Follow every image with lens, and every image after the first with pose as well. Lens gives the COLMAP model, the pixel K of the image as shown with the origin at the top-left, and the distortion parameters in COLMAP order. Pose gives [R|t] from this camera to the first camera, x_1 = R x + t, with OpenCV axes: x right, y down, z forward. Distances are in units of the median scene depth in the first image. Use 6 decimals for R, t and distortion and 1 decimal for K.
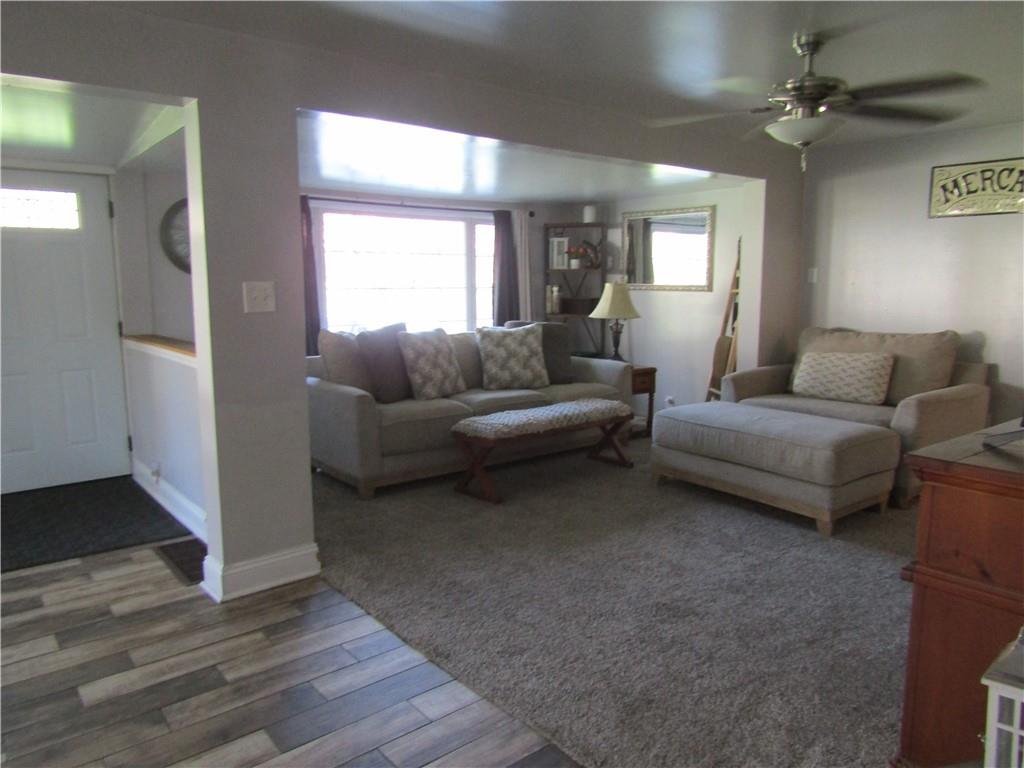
lens RADIAL K [[716.5, 0, 510.2], [0, 716.5, 380.4], [0, 0, 1]] dist [-0.016712, 0.001730]
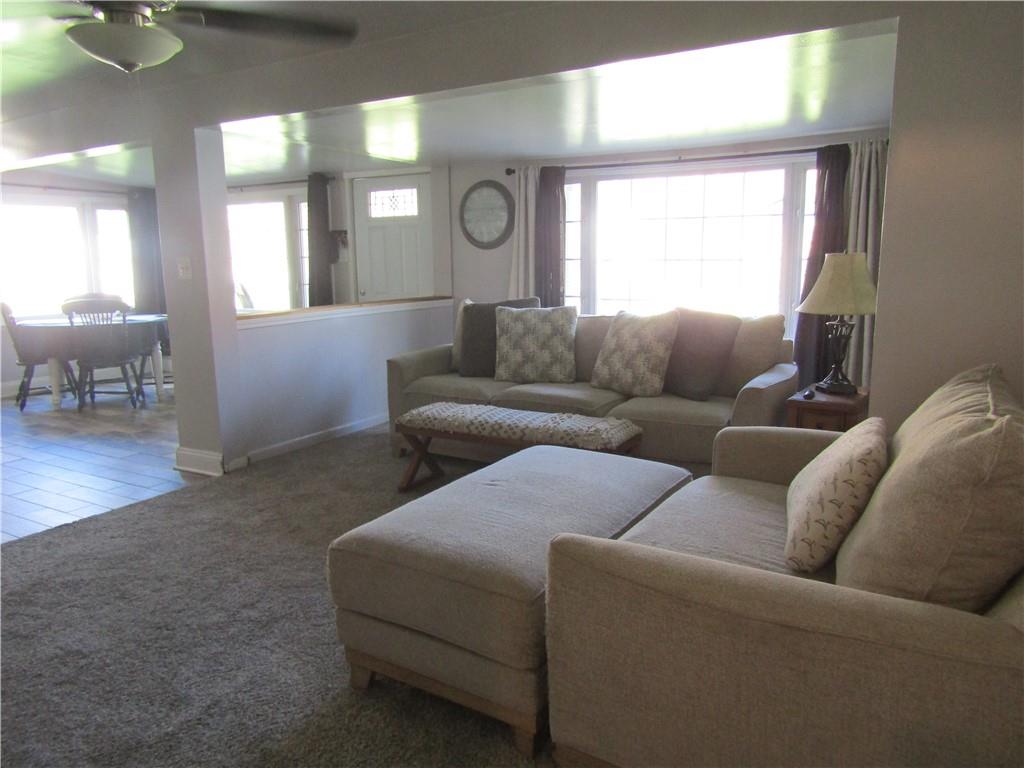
lens RADIAL K [[716.5, 0, 513.3], [0, 716.5, 387.6], [0, 0, 1]] dist [-0.016712, 0.001730]
pose [[0.359953, 0.169718, -0.917404, 0.744221], [-0.118131, 0.983692, 0.135631, -0.092173], [0.925461, 0.059553, 0.374132, 0.656660]]
